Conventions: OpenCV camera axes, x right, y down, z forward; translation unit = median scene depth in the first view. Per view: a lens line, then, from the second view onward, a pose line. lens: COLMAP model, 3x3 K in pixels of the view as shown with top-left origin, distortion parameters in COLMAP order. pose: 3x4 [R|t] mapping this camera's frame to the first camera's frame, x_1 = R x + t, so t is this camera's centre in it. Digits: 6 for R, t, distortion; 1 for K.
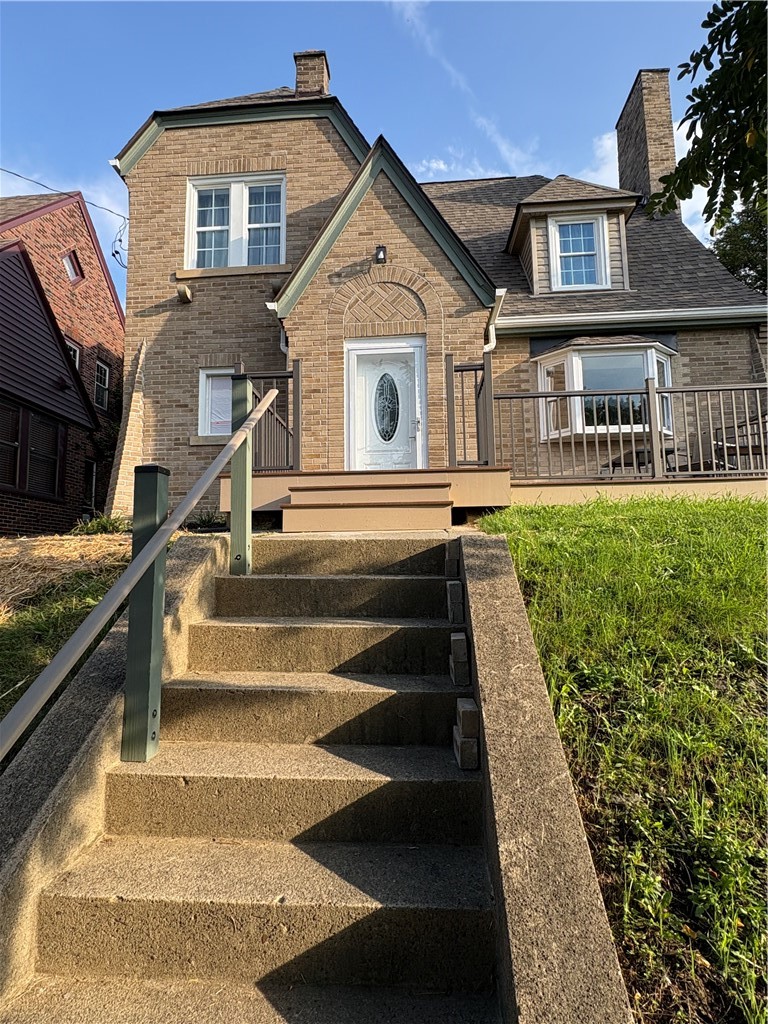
lens RADIAL K [[568.7, 0, 383.7], [0, 568.7, 509.7], [0, 0, 1]] dist [0.022479, -0.000030]
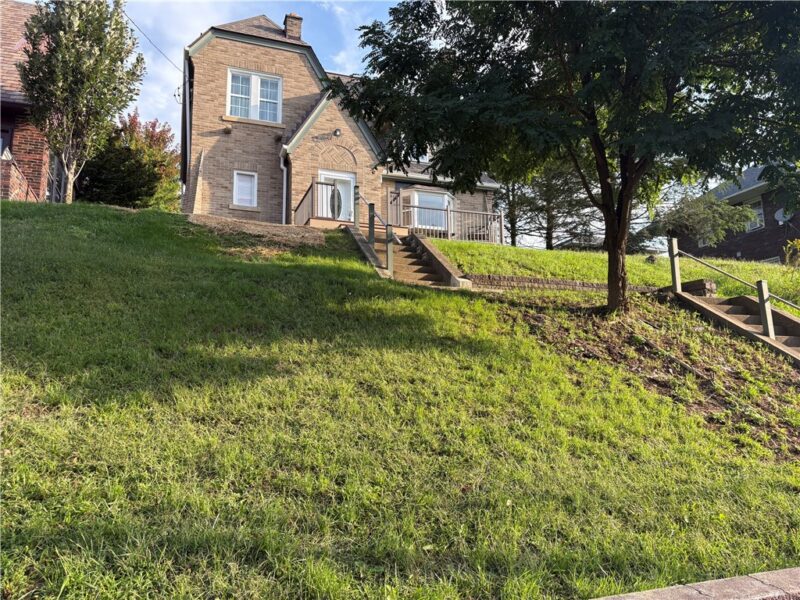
lens RADIAL K [[607.3, 0, 399.4], [0, 607.3, 299.1], [0, 0, 1]] dist [0.039475, -0.043993]
pose [[0.905707, 0.072241, 0.417704, -0.631422], [-0.053051, 0.996941, -0.057389, 0.264367], [-0.420572, 0.029817, 0.906769, -1.032465]]
